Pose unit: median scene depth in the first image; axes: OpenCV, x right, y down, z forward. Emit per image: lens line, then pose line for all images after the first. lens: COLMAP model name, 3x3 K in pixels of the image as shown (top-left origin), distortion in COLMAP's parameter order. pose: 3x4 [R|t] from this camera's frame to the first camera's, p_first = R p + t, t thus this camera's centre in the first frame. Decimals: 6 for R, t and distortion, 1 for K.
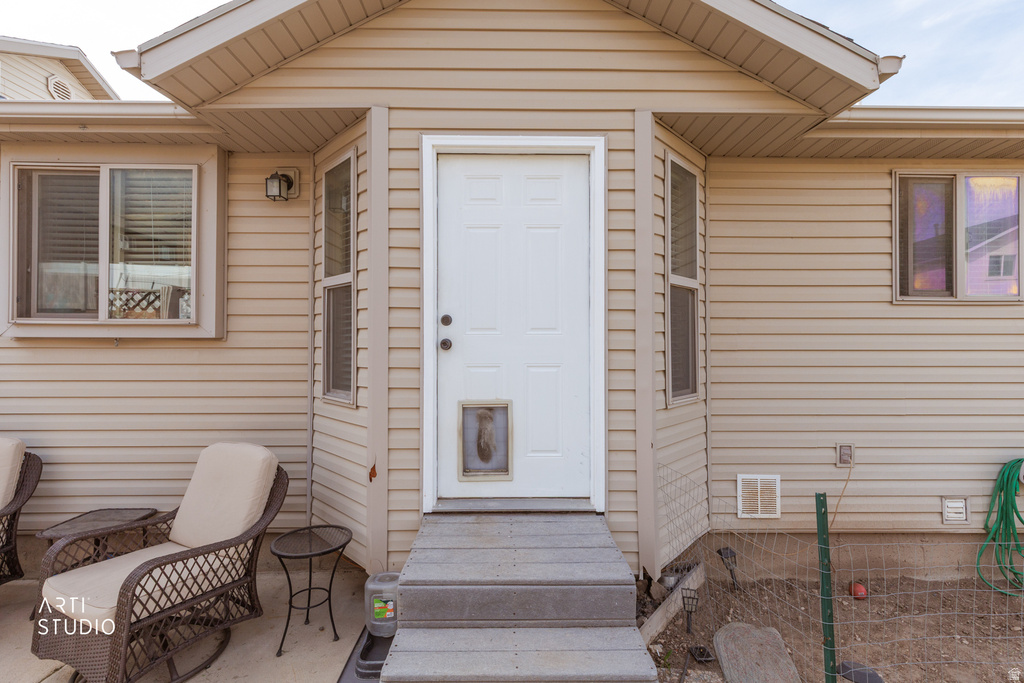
lens RADIAL K [[448.0, 0, 512.0], [0, 448.0, 341.5], [0, 0, 1]] dist [0.003492, 0.000390]
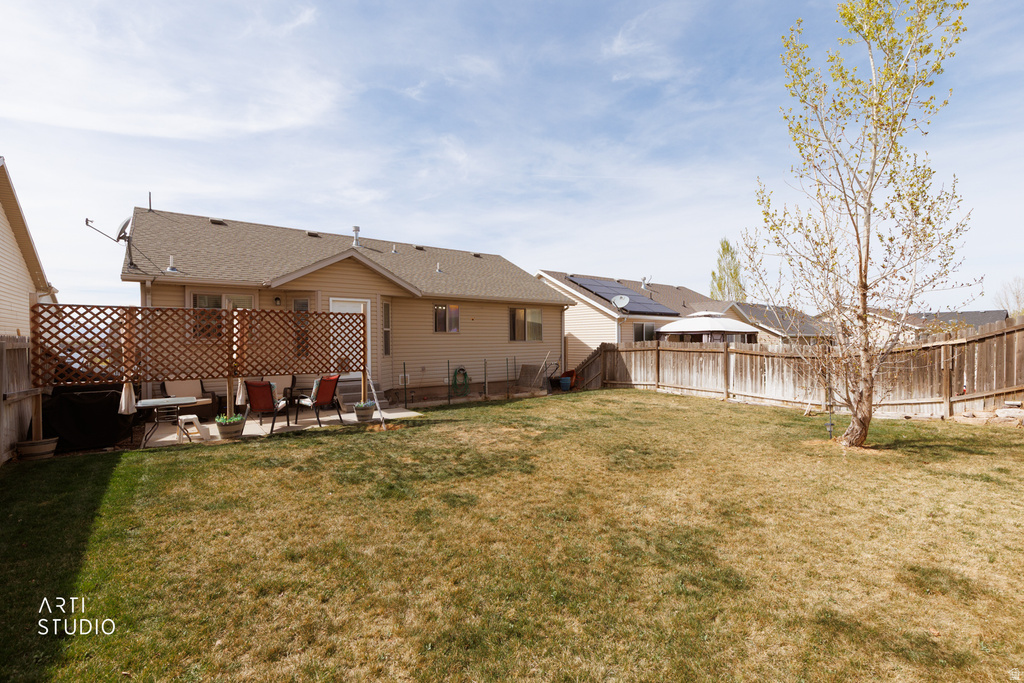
lens RADIAL K [[448.0, 0, 512.0], [0, 448.0, 341.5], [0, 0, 1]] dist [0.003492, 0.000390]
pose [[0.801794, -0.008134, 0.597545, -1.239098], [0.000591, 0.999918, 0.012817, -0.070306], [-0.597600, -0.009924, 0.801733, -3.201393]]
